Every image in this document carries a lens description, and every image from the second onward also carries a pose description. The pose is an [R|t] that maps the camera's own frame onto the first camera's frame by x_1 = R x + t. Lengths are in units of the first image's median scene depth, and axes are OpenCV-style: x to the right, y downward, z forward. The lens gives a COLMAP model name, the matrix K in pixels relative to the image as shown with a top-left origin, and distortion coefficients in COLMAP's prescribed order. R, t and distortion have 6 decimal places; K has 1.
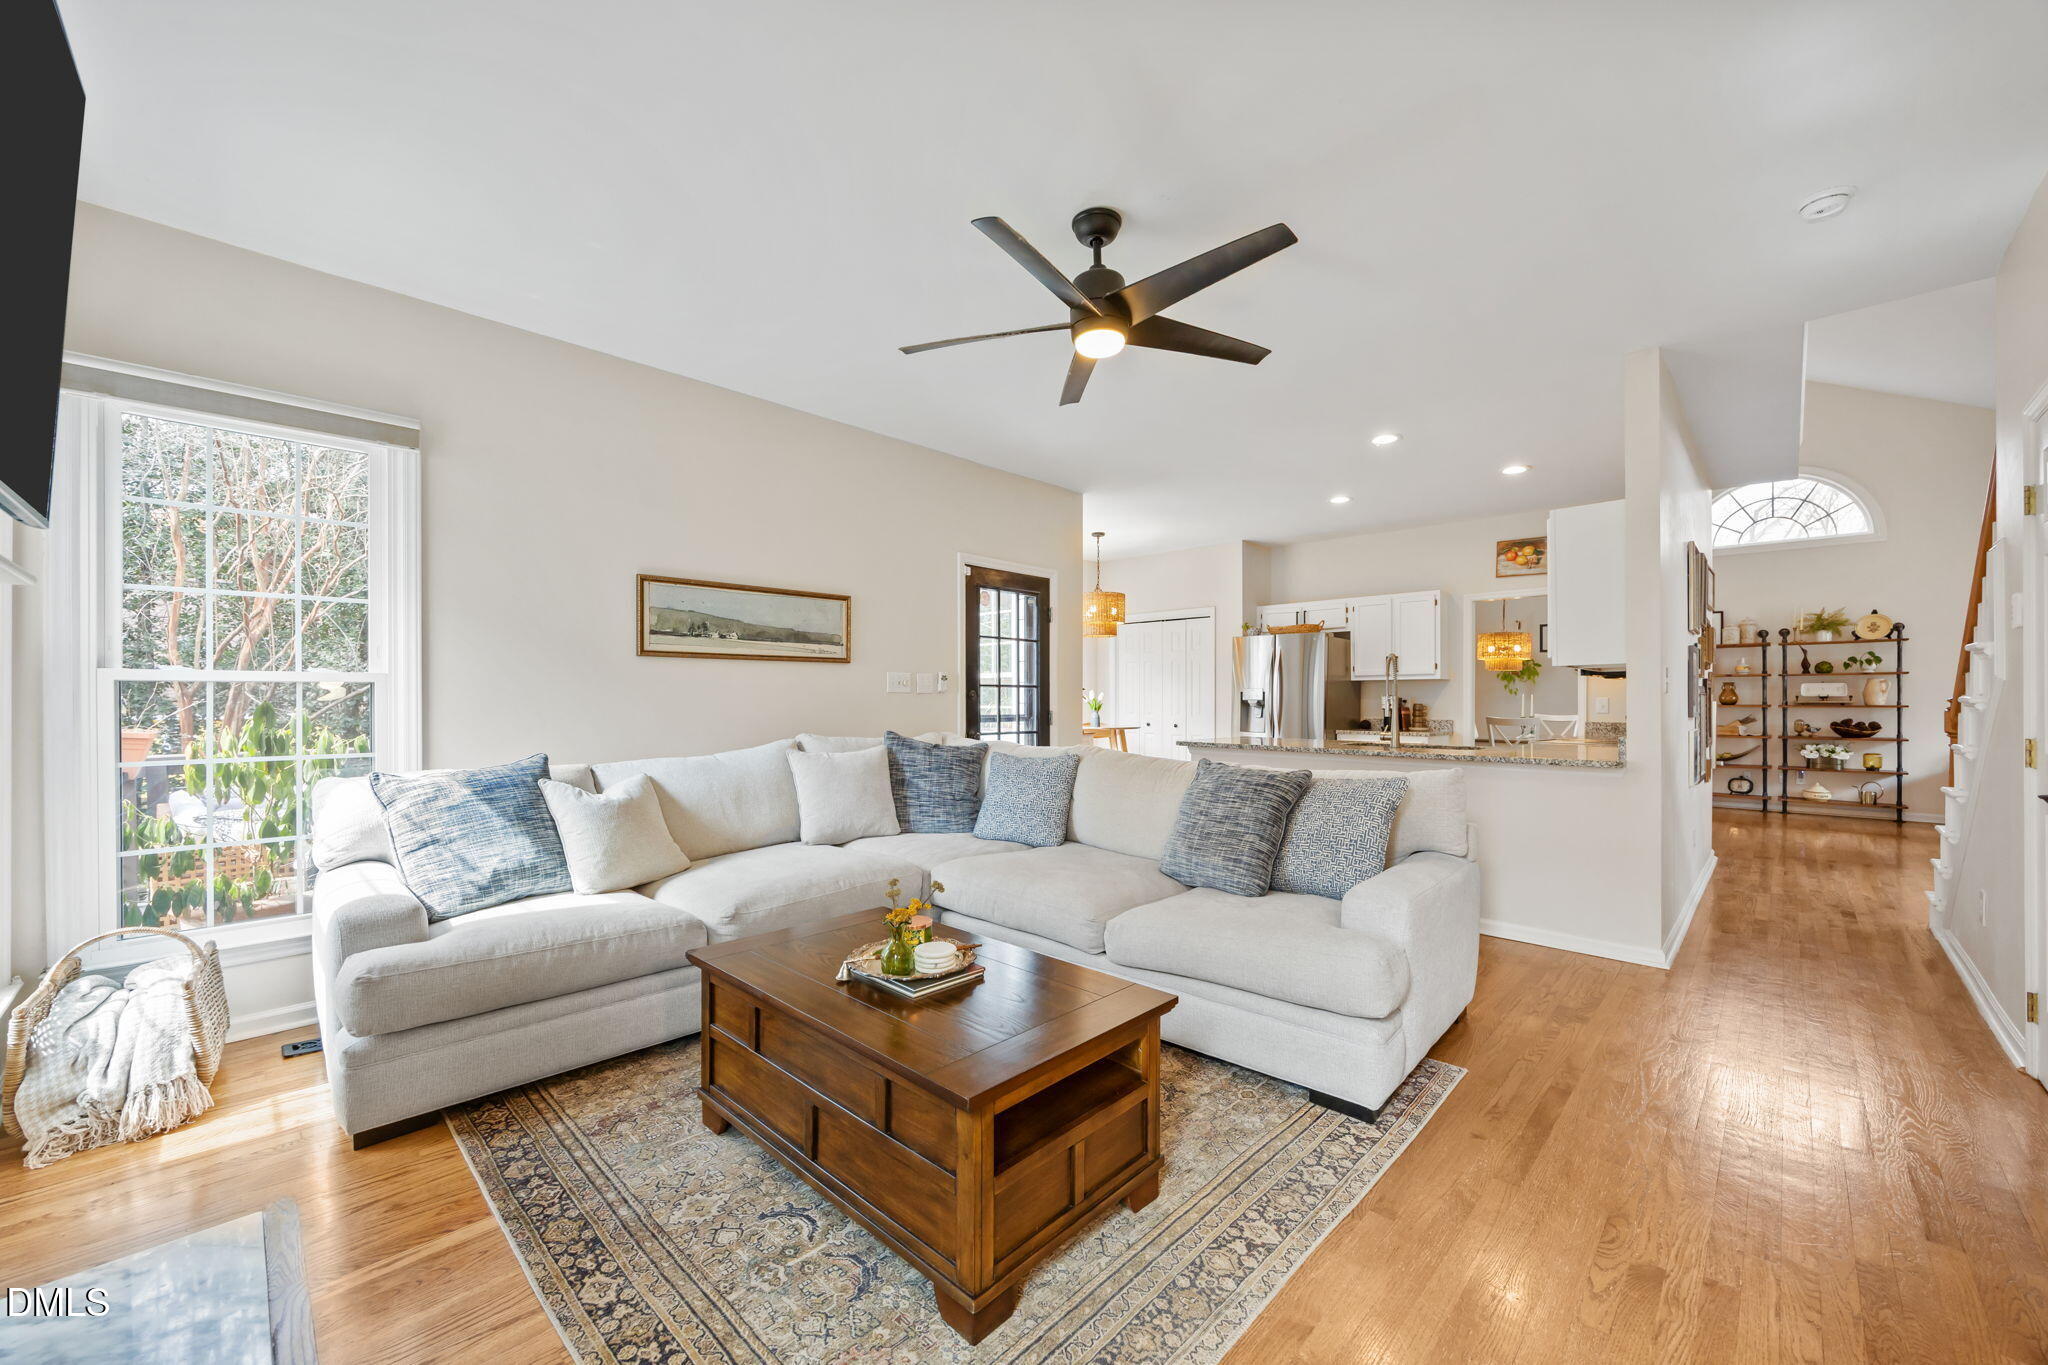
lens RADIAL K [[786.9, 0, 1025.8], [0, 786.9, 691.6], [0, 0, 1]] dist [0.000231, 0.000570]
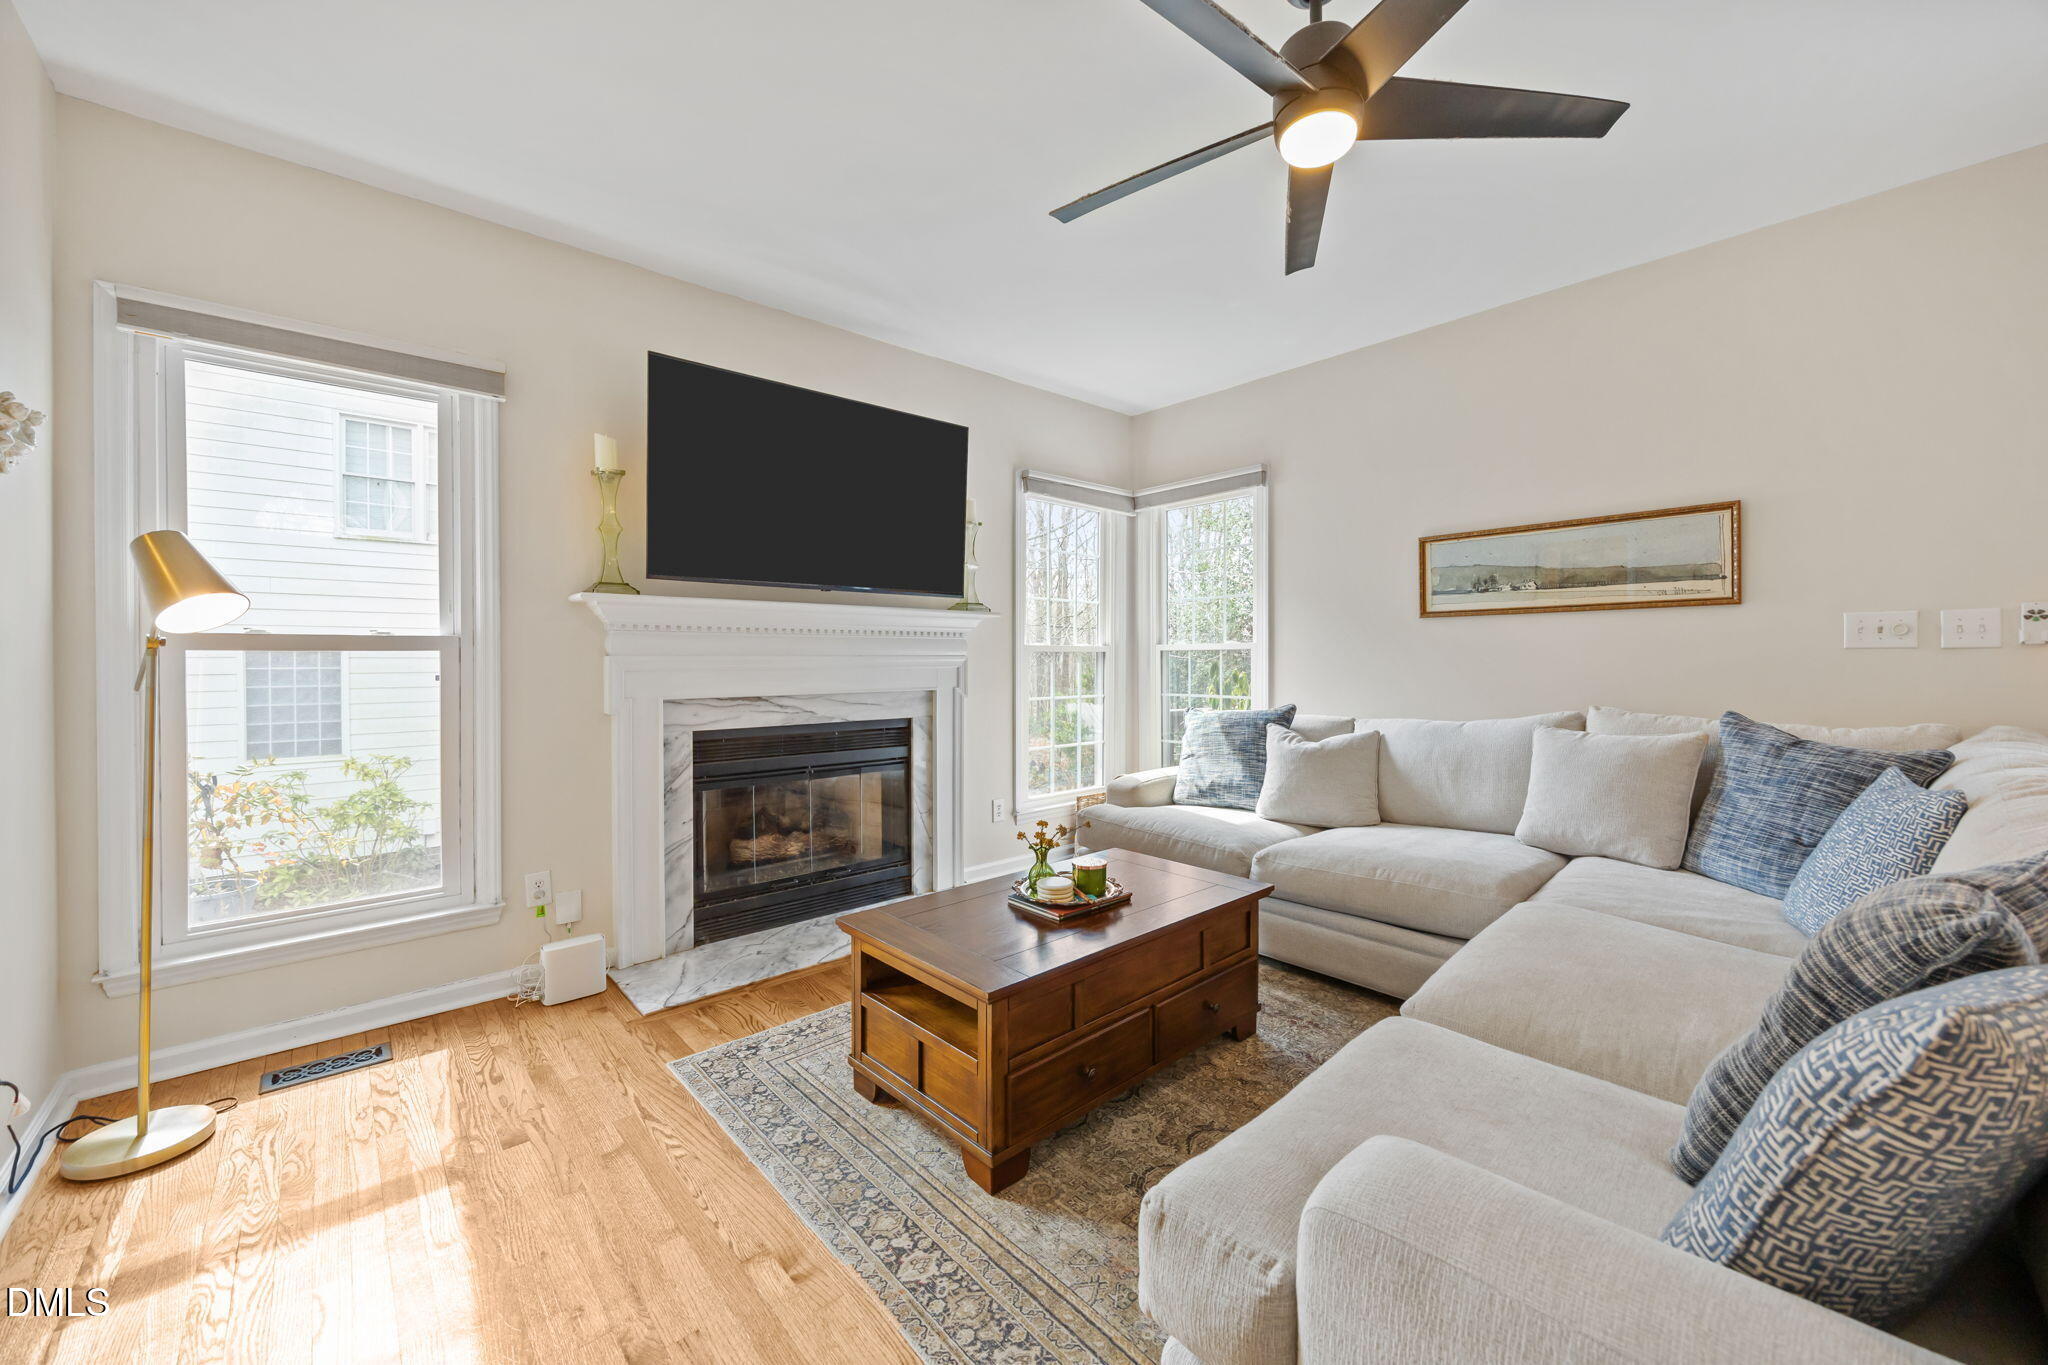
lens RADIAL K [[786.9, 0, 1034.1], [0, 786.9, 652.4], [0, 0, 1]] dist [0.000231, 0.000570]
pose [[-0.062316, -0.008114, -0.998023, 1.132121], [0.014158, 0.999859, -0.009013, 0.002995], [0.997956, -0.014692, -0.062193, 1.143216]]
